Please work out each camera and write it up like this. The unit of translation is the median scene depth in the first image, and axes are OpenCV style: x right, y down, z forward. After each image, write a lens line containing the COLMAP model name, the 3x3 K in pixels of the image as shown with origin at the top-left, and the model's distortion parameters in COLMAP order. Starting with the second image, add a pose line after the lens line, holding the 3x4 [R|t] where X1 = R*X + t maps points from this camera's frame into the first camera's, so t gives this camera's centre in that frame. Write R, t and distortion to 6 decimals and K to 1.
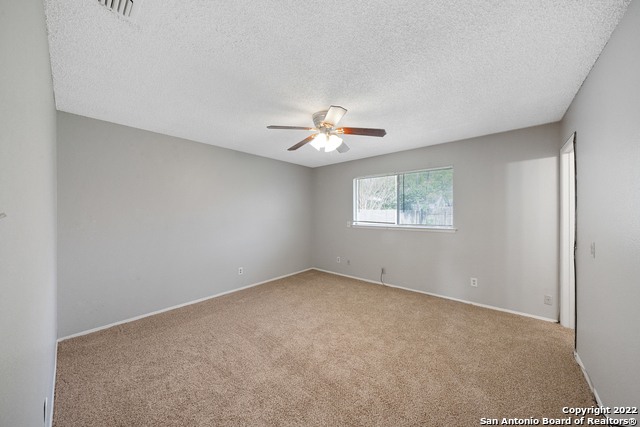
lens RADIAL K [[219.8, 0, 319.4], [0, 219.8, 212.5], [0, 0, 1]] dist [-0.004314, -0.000176]
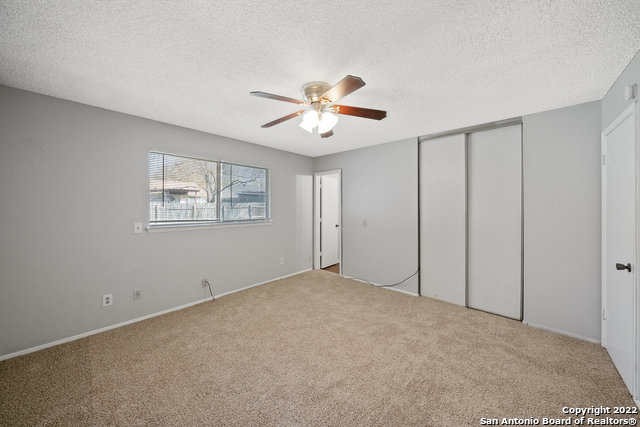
lens RADIAL K [[219.8, 0, 319.4], [0, 219.8, 212.5], [0, 0, 1]] dist [-0.004314, -0.000176]
pose [[0.025798, -0.024303, 0.999372, -0.713372], [-0.010007, 0.999648, 0.024568, -0.006729], [-0.999617, -0.010635, 0.025546, 0.896302]]
